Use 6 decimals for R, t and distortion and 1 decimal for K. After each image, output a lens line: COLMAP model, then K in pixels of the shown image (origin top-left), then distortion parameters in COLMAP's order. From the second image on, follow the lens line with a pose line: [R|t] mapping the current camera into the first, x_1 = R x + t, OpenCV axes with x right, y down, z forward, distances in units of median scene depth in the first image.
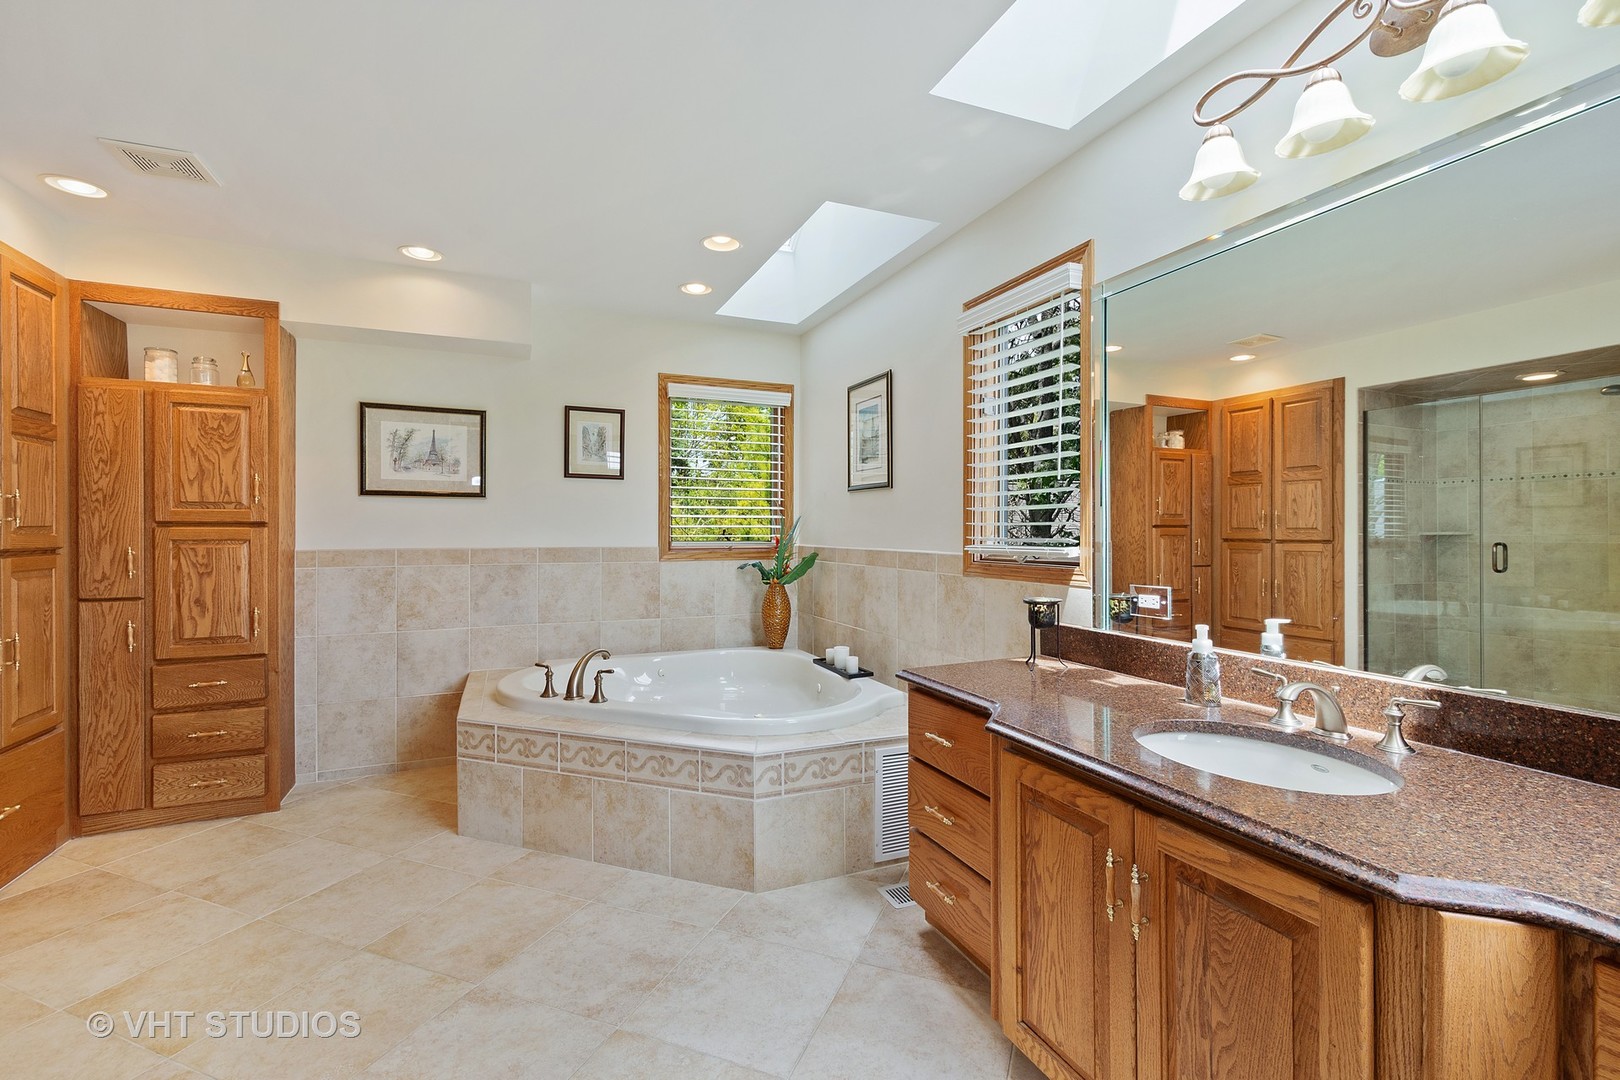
lens RADIAL K [[731.1, 0, 812.5], [0, 731.1, 533.5], [0, 0, 1]] dist [0.009052, -0.003200]
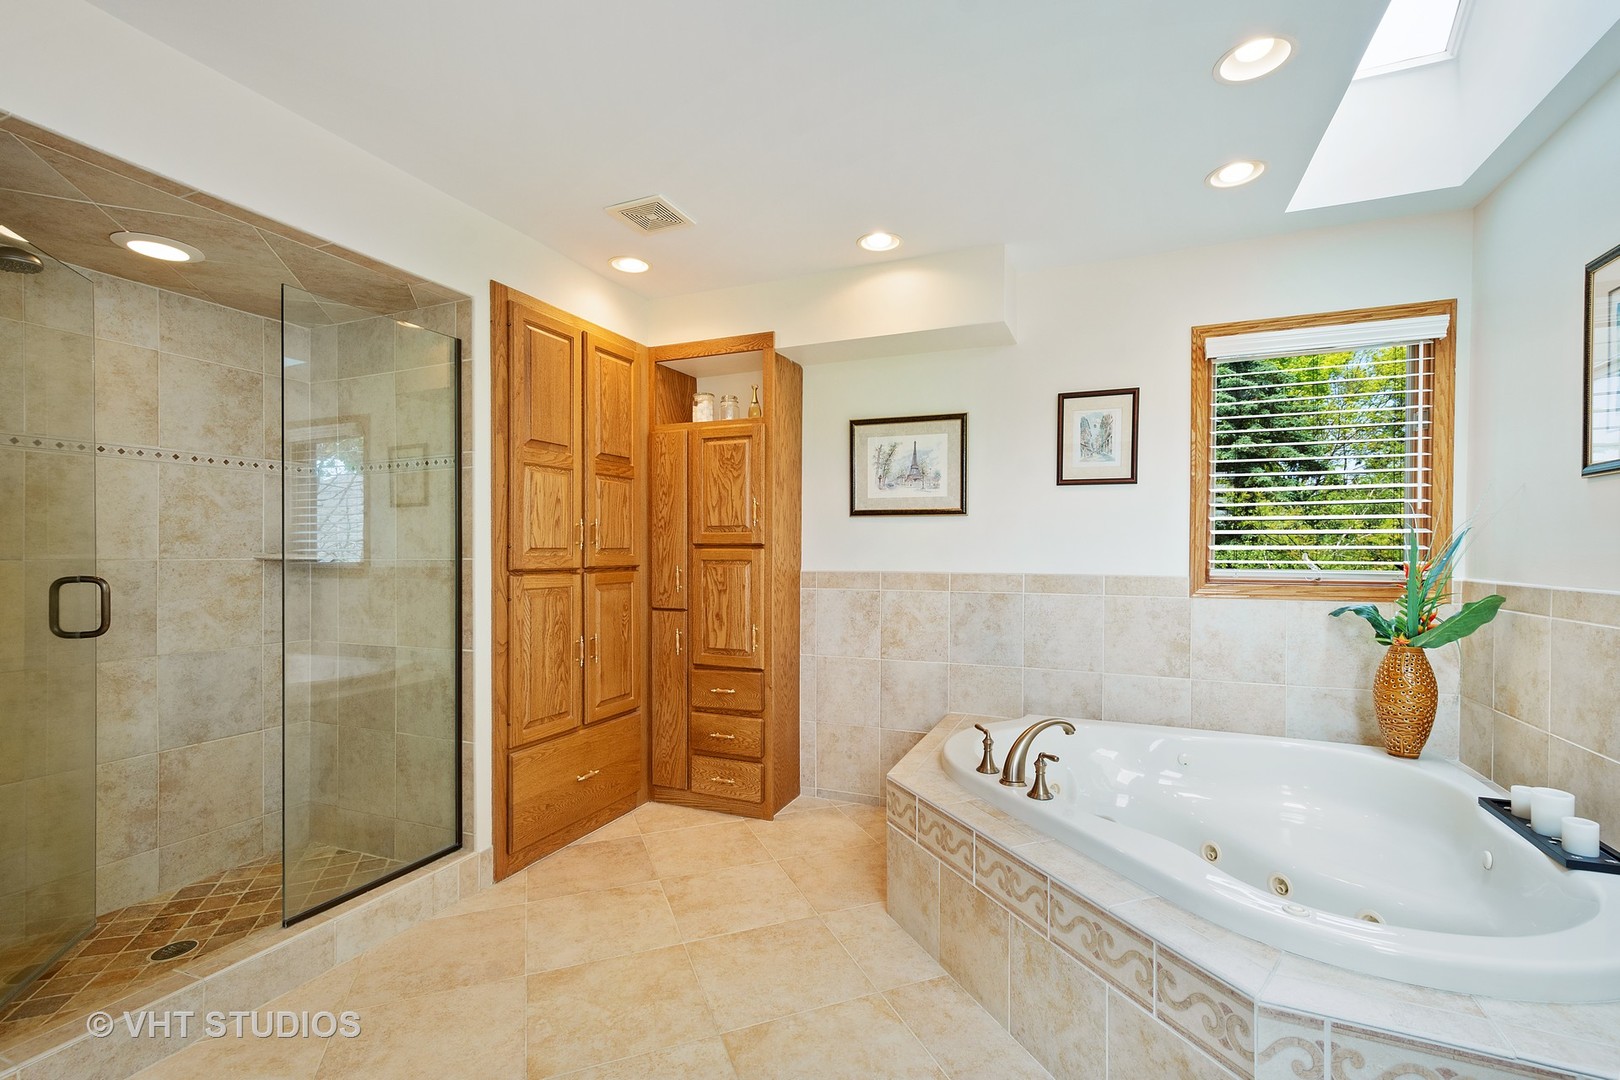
lens RADIAL K [[731.1, 0, 801.9], [0, 731.1, 560.4], [0, 0, 1]] dist [0.009052, -0.003200]
pose [[0.693249, 0.011066, -0.720613, 0.048285], [-0.005304, 0.999933, 0.010254, -0.003029], [0.720678, -0.003286, 0.693262, 0.316633]]
